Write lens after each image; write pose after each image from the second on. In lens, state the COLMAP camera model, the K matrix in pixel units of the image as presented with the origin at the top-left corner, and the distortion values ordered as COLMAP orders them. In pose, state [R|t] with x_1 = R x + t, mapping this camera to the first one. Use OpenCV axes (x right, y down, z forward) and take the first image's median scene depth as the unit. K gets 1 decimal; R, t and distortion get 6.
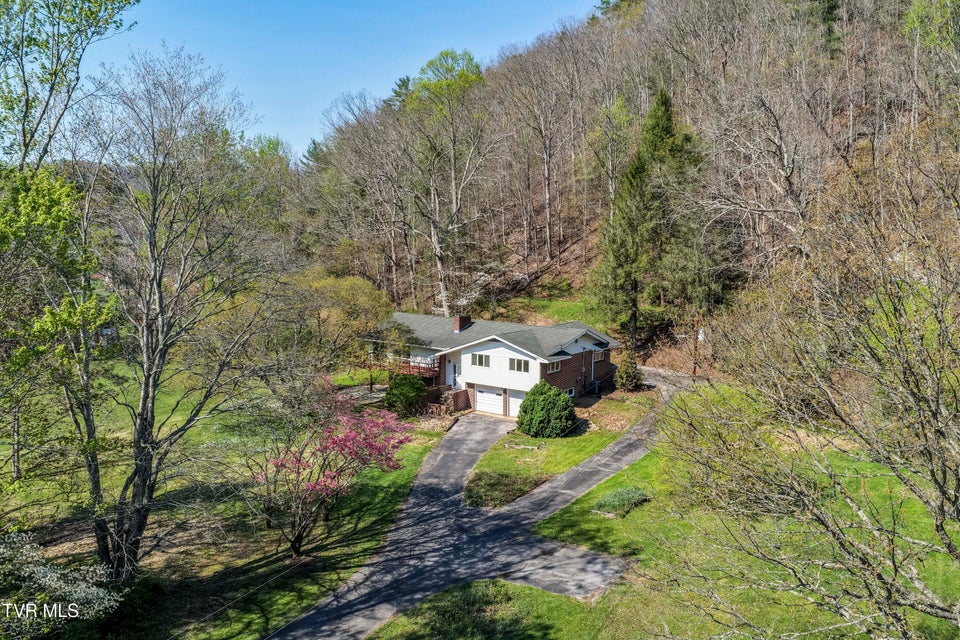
lens RADIAL K [[776.3, 0, 477.3], [0, 776.3, 316.1], [0, 0, 1]] dist [-0.011305, -0.000003]
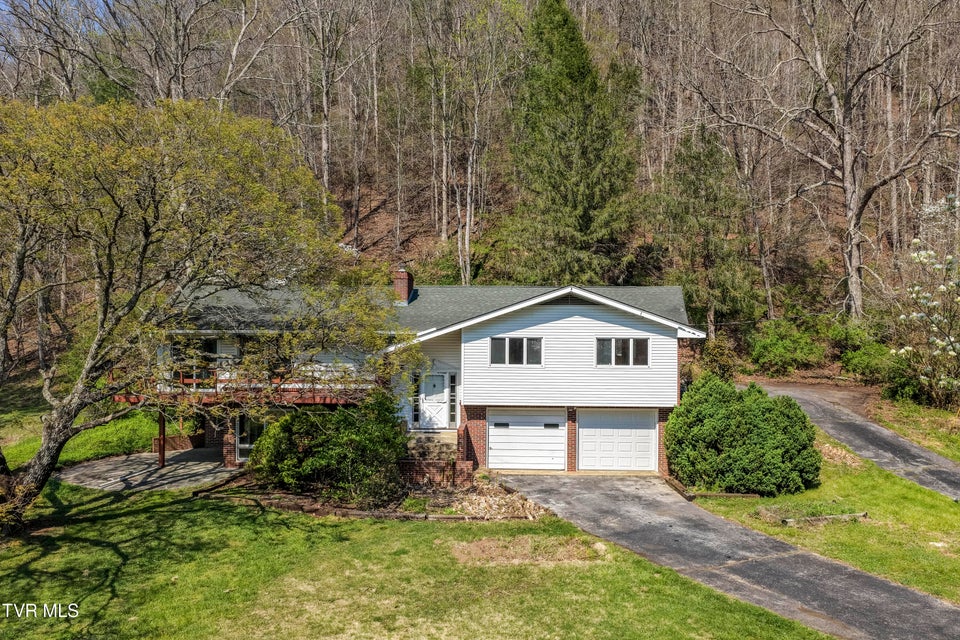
lens RADIAL K [[776.3, 0, 479.0], [0, 776.3, 319.7], [0, 0, 1]] dist [-0.011305, -0.000003]
pose [[0.839606, -0.009088, 0.543120, -0.256028], [0.060431, 0.995216, -0.076767, 0.072940], [-0.539824, 0.097276, 0.836139, 0.651138]]
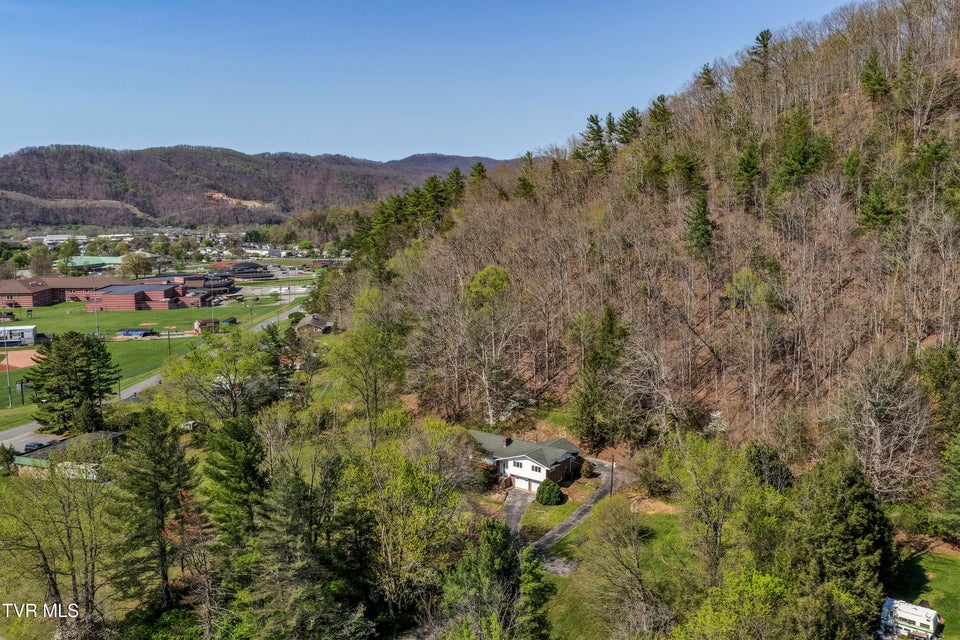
lens RADIAL K [[776.3, 0, 483.2], [0, 776.3, 324.1], [0, 0, 1]] dist [-0.011305, -0.000003]
pose [[0.999766, -0.002906, 0.021451, -0.137253], [0.002016, 0.999142, 0.041378, -0.423140], [-0.021553, -0.041325, 0.998913, -1.125738]]
